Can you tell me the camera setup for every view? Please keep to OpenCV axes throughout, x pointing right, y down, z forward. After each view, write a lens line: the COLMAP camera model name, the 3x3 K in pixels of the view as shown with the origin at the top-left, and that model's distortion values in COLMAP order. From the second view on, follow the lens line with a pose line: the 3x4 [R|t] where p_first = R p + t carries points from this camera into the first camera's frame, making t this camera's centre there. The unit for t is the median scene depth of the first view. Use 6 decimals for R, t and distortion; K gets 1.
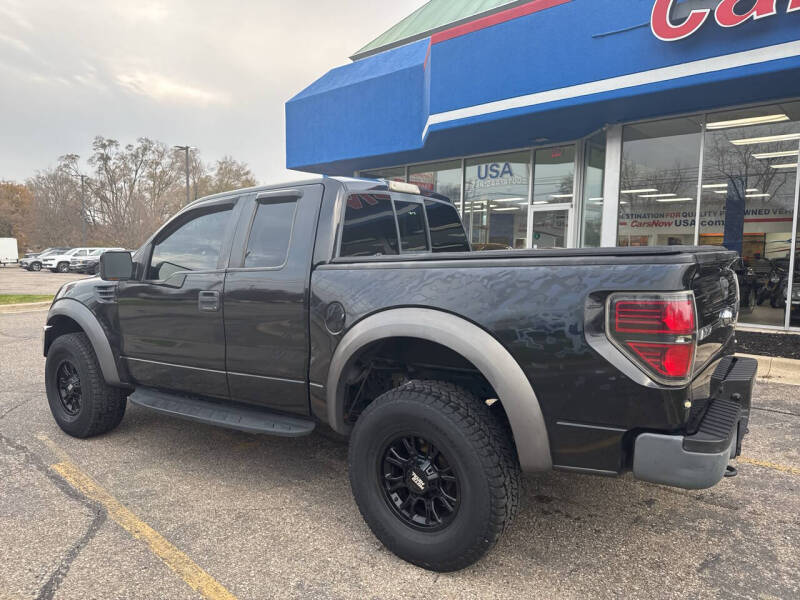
lens RADIAL K [[582.7, 0, 398.6], [0, 582.7, 305.4], [0, 0, 1]] dist [0.058394, -0.073935]
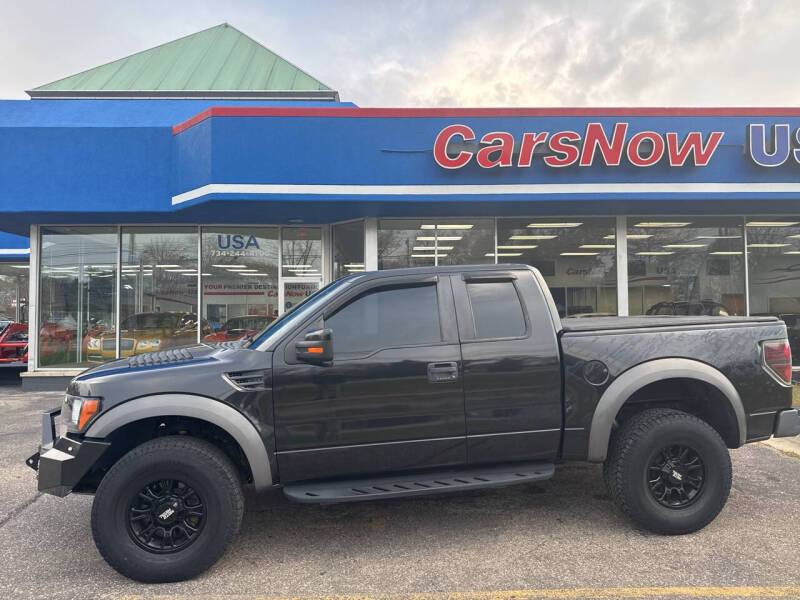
lens RADIAL K [[582.7, 0, 398.6], [0, 582.7, 305.4], [0, 0, 1]] dist [0.058394, -0.073935]
pose [[0.682499, 0.002657, 0.730882, -1.152323], [0.079678, 0.993763, -0.078015, -0.051158], [-0.726530, 0.111480, 0.678031, 0.335984]]
